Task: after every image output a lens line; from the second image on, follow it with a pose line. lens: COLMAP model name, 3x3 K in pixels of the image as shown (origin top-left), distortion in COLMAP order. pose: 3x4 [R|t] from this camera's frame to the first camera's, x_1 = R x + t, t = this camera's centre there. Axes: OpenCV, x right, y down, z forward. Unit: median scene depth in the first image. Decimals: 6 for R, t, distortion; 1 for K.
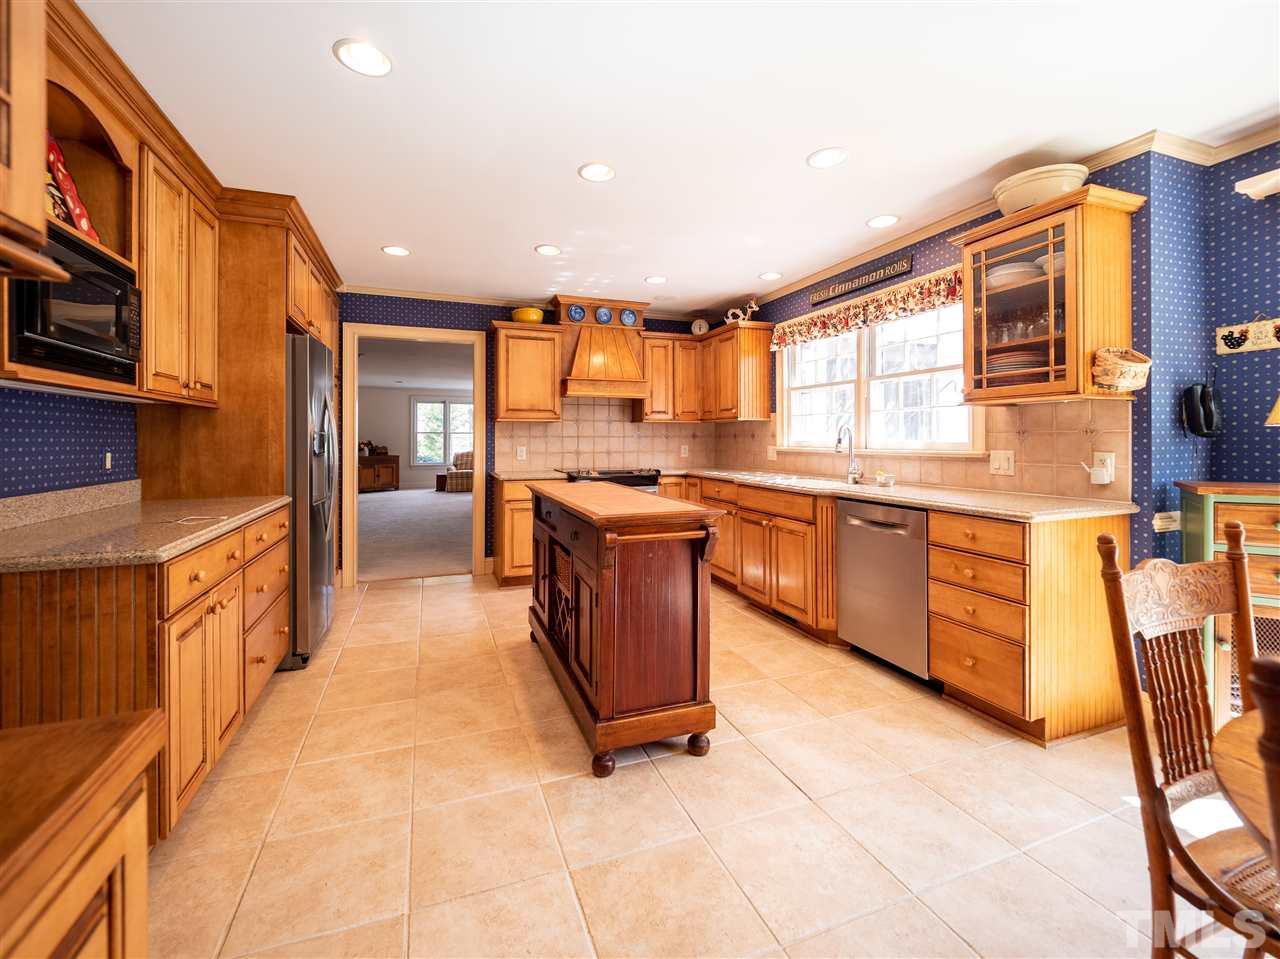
lens RADIAL K [[551.6, 0, 635.8], [0, 551.6, 438.9], [0, 0, 1]] dist [0.002472, -0.003469]
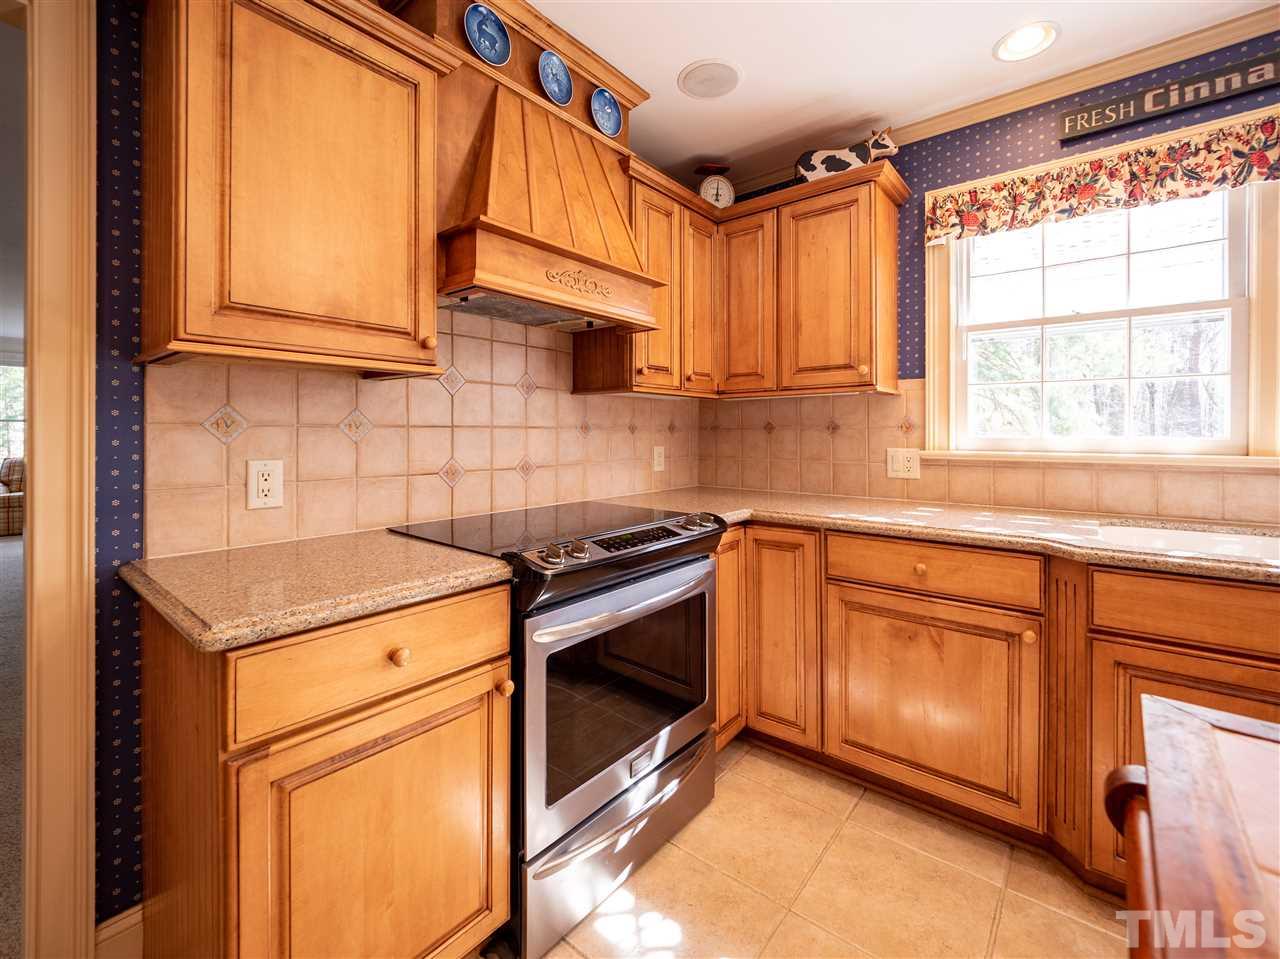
lens RADIAL K [[551.6, 0, 630.8], [0, 551.6, 435.4], [0, 0, 1]] dist [0.002472, -0.003469]
pose [[0.868581, 0.000203, 0.495548, -0.189664], [-0.001632, 0.999996, 0.002450, 0.000767], [-0.495545, -0.002937, 0.868577, 0.678848]]
